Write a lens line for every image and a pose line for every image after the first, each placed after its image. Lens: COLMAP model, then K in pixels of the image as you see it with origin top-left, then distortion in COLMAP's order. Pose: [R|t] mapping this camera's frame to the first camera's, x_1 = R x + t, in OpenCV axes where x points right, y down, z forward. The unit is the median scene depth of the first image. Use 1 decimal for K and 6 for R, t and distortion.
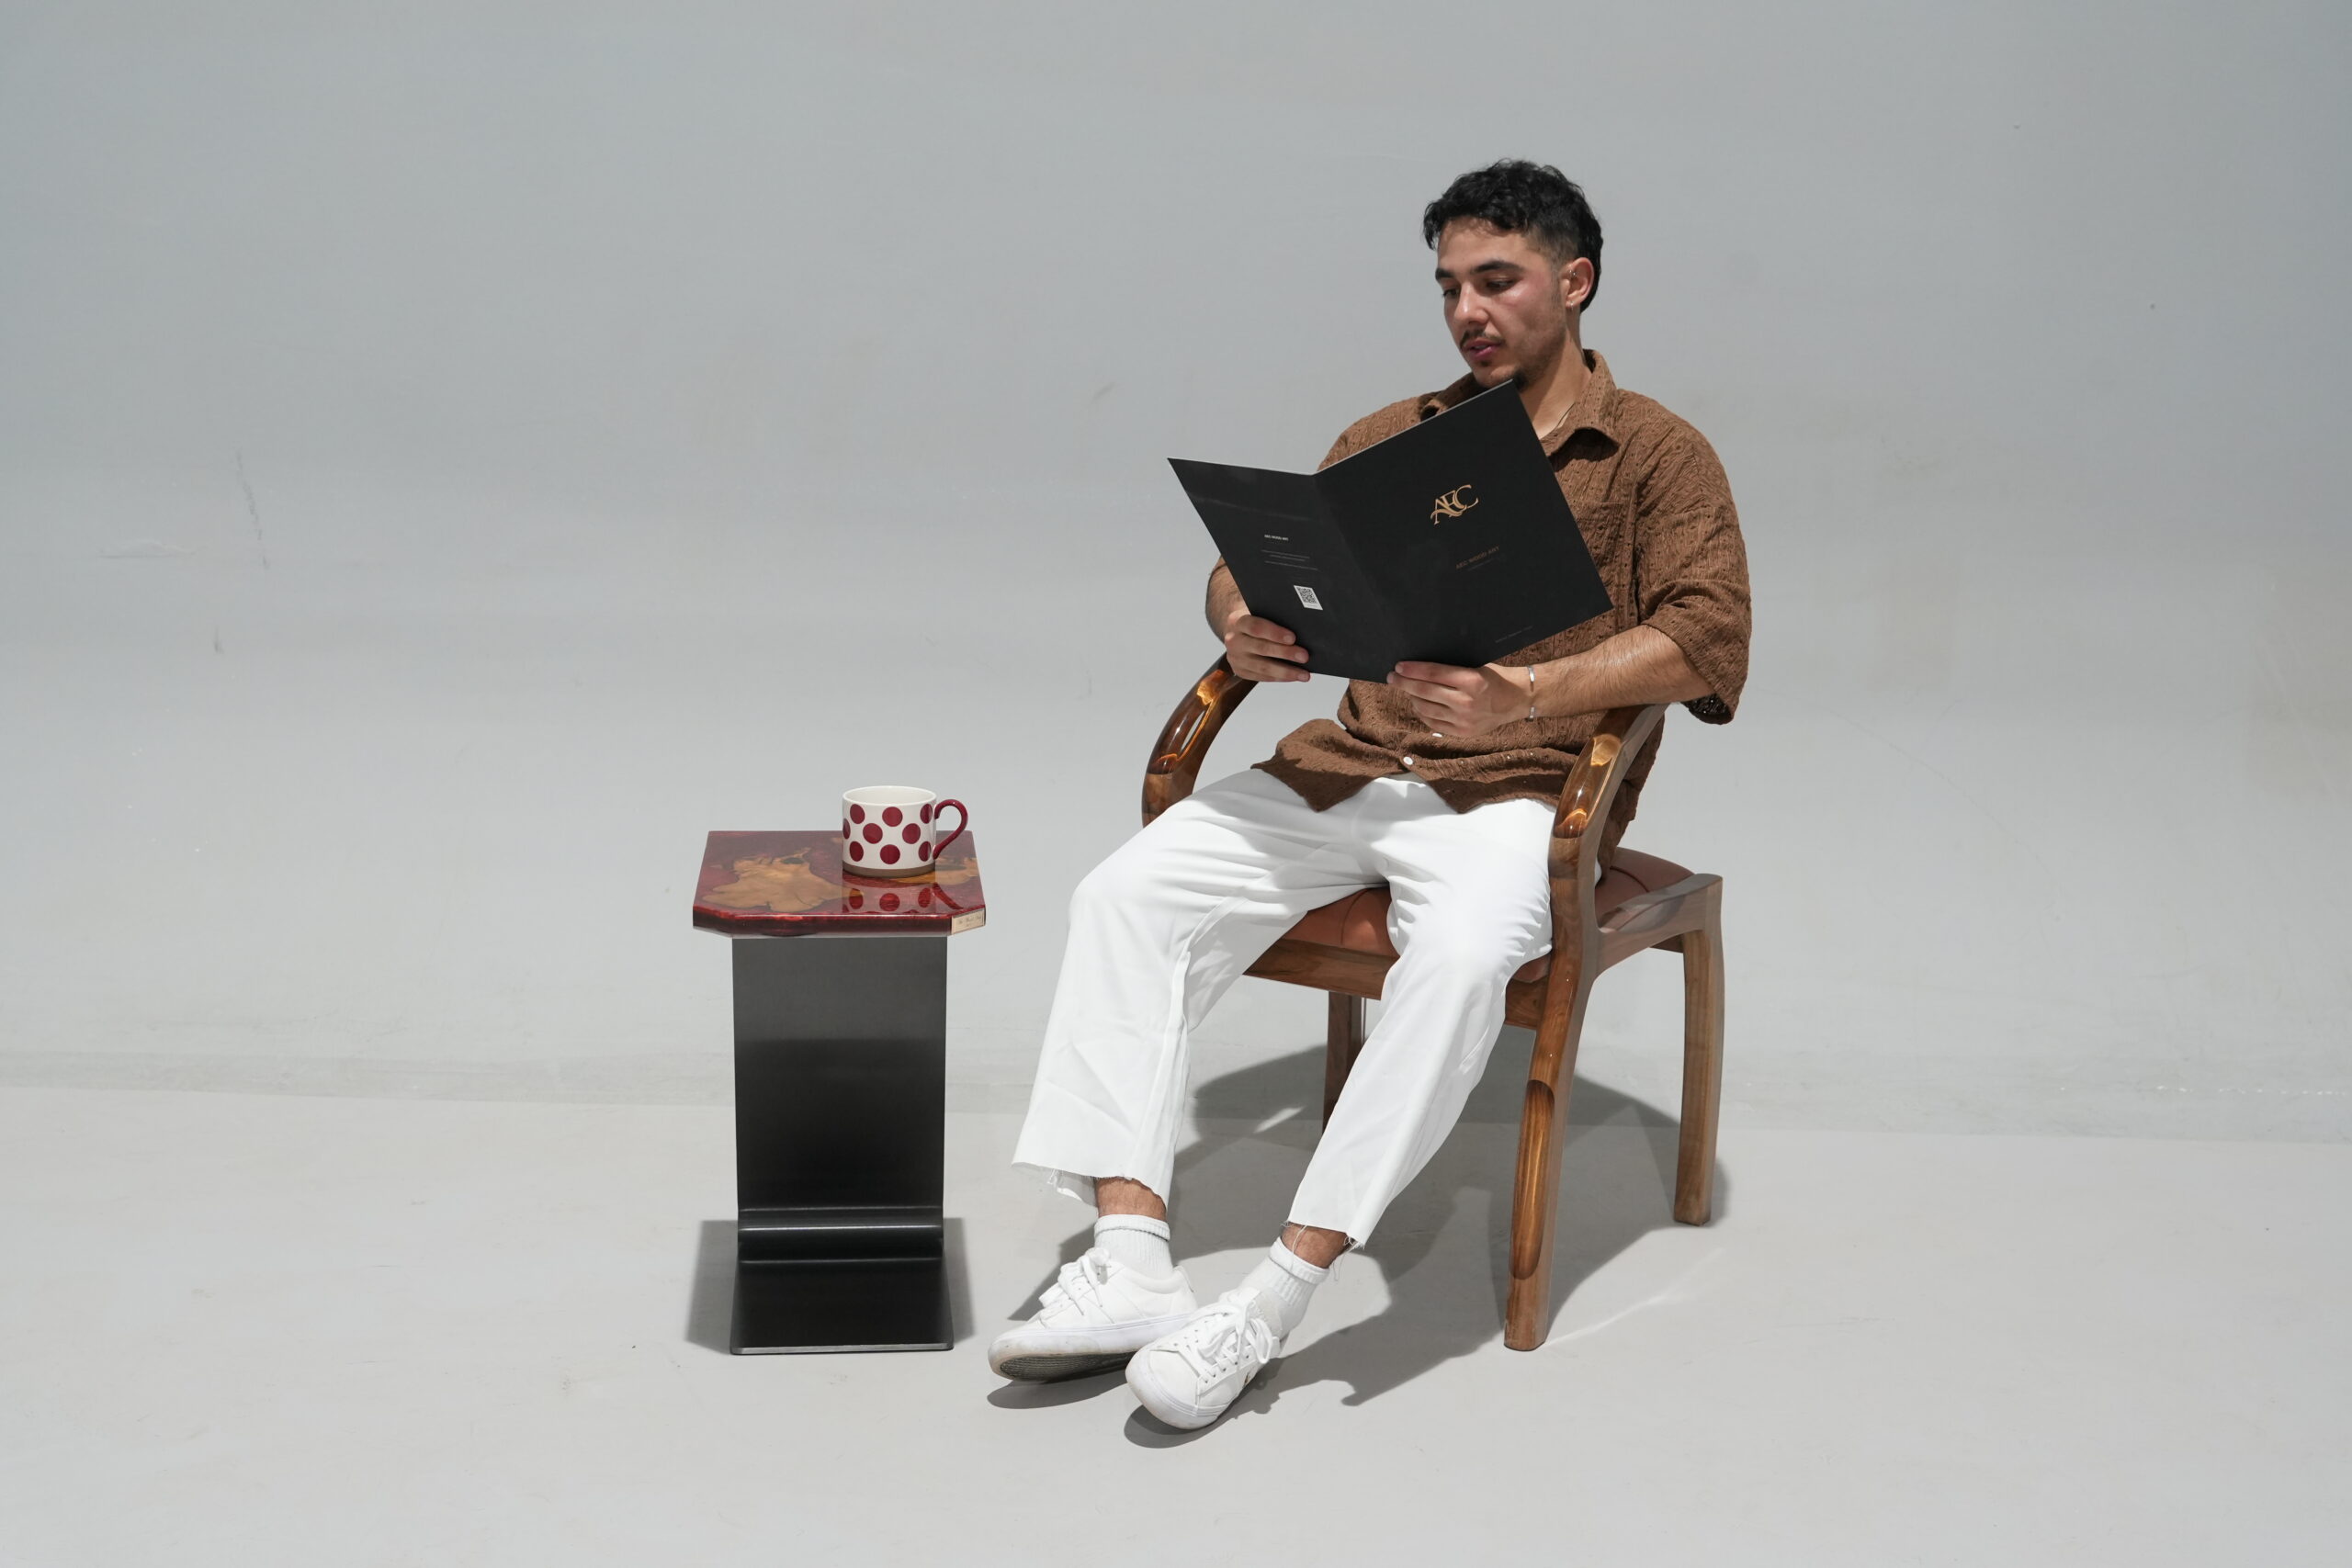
lens RADIAL K [[3159.4, 0, 1170.9], [0, 3159.4, 787.1], [0, 0, 1]] dist [-0.040894, 0.000000]
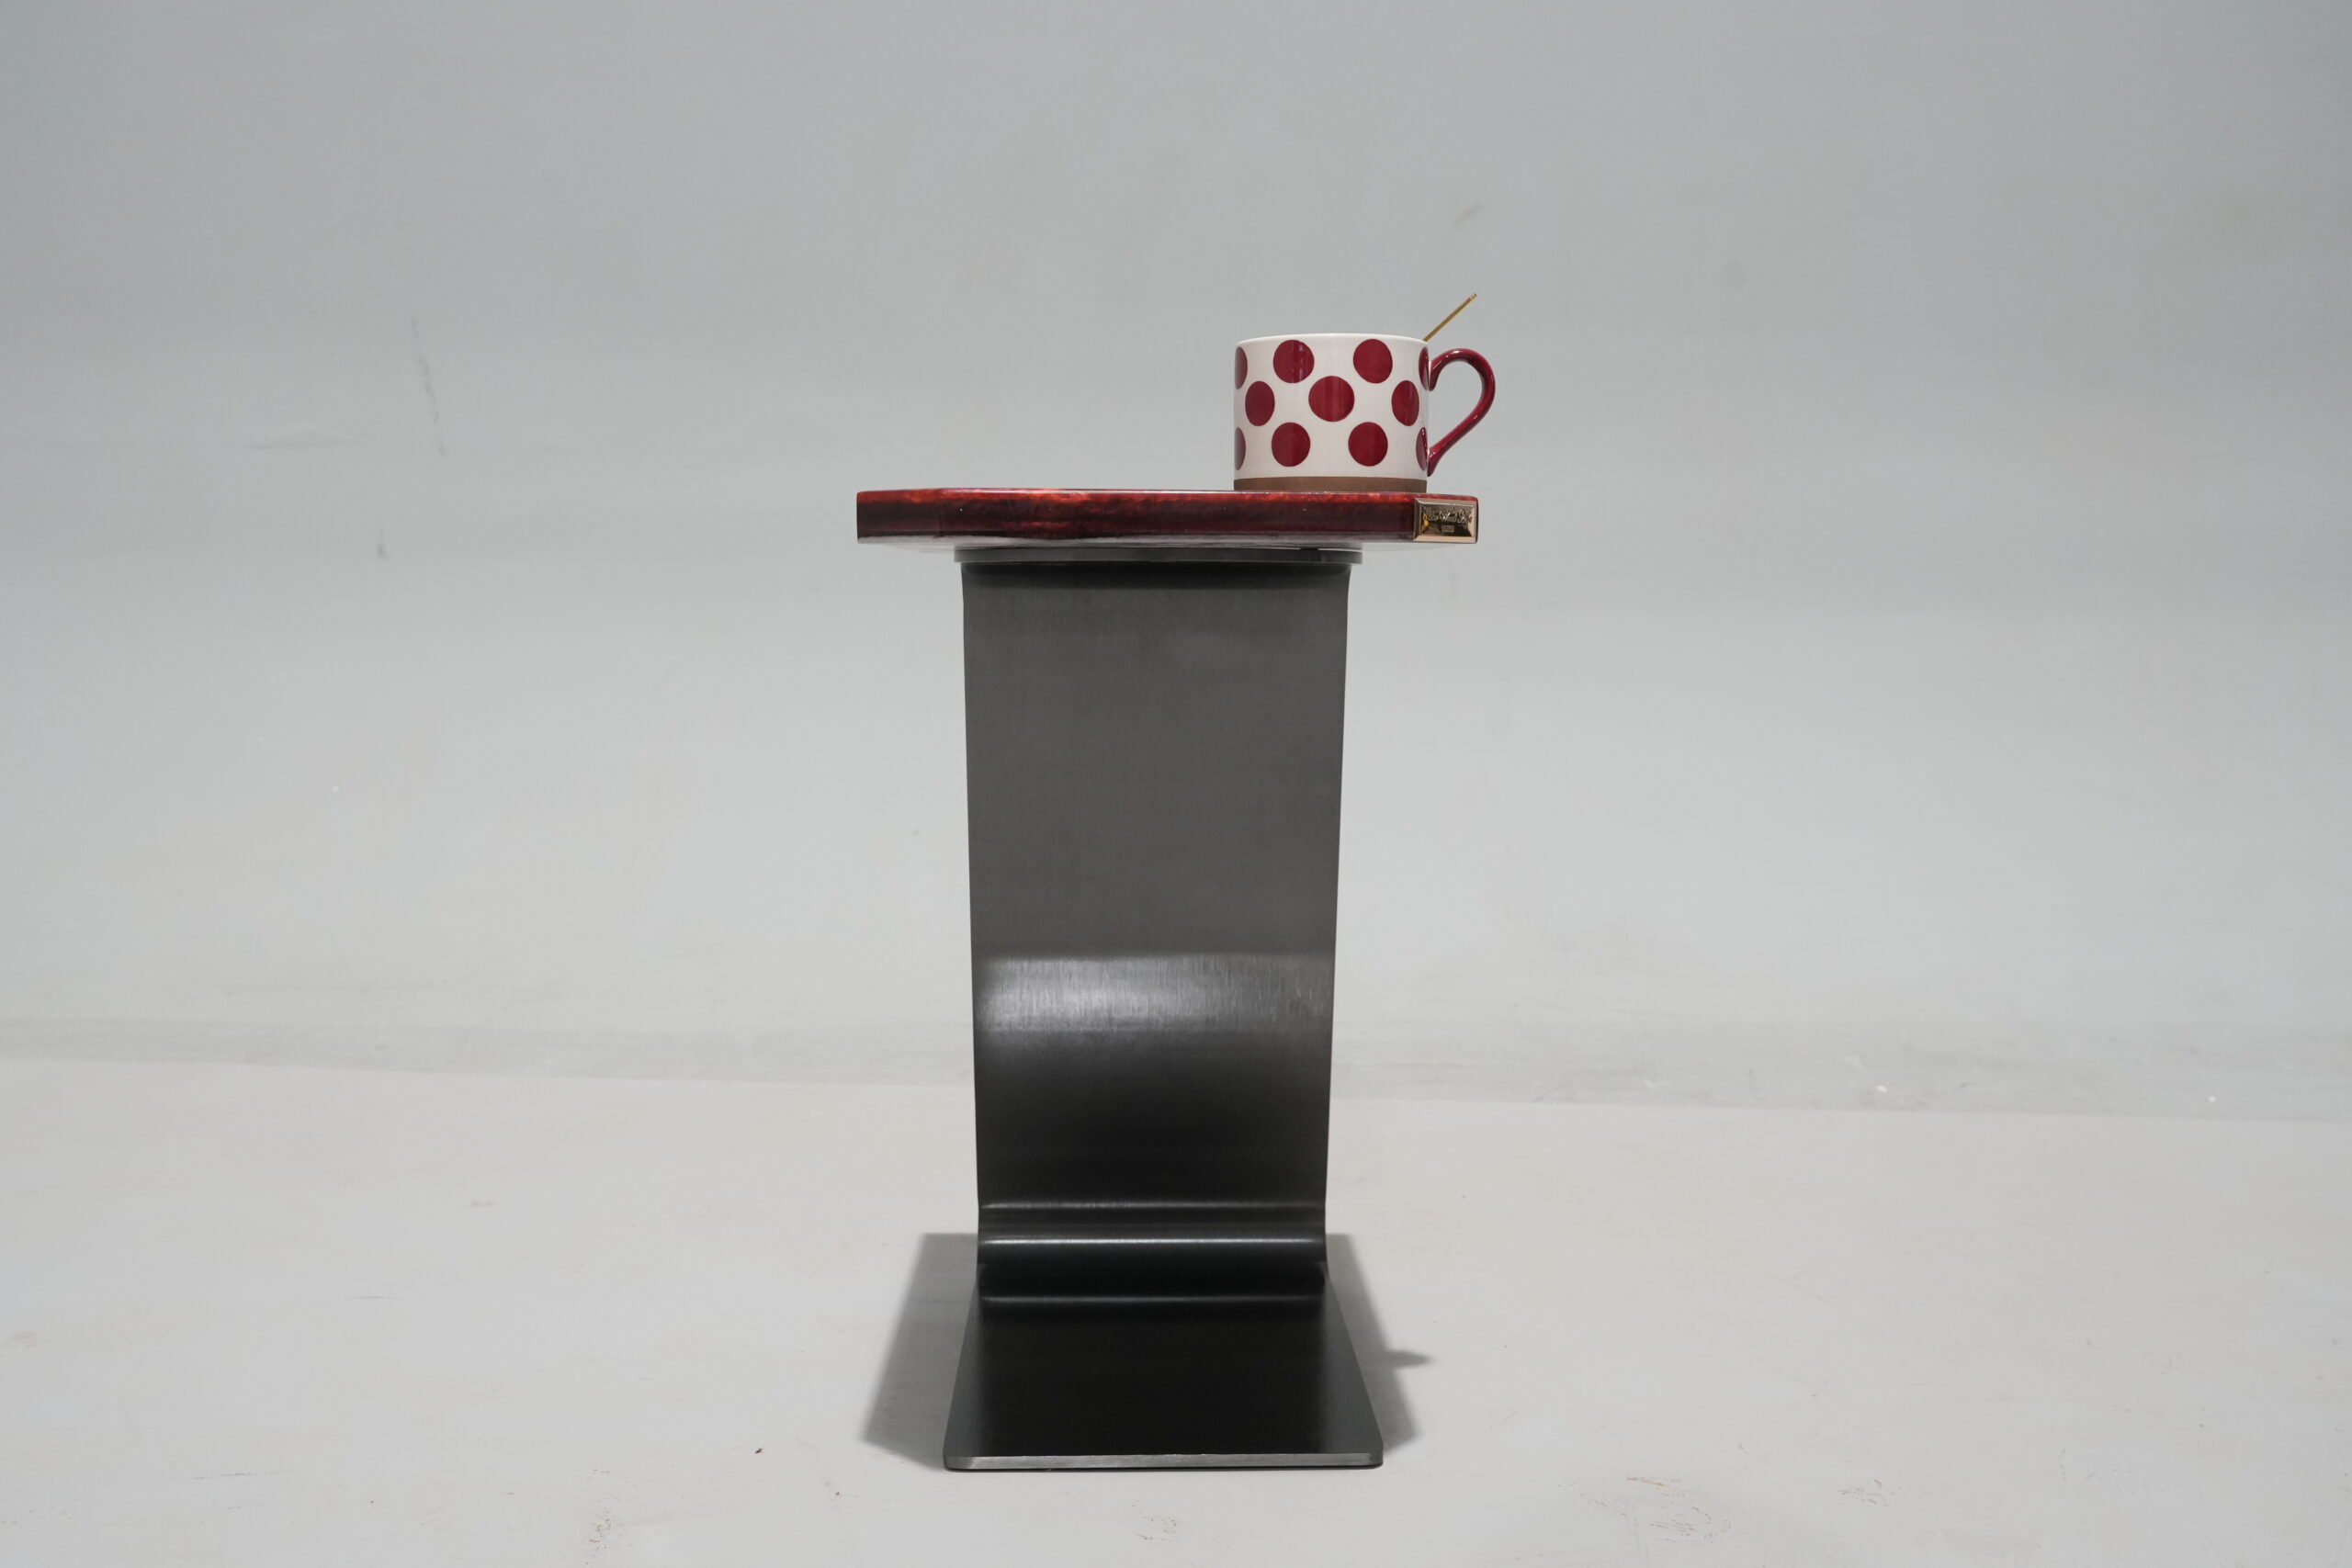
lens RADIAL K [[2206.3, 0, 1188.4], [0, 2206.3, 782.5], [0, 0, 1]] dist [-0.019382, 0.000000]
pose [[0.997488, -0.006556, -0.070533, -0.067927], [-0.001003, 0.994301, -0.106602, 0.097713], [0.070830, 0.106405, 0.991797, 0.580465]]
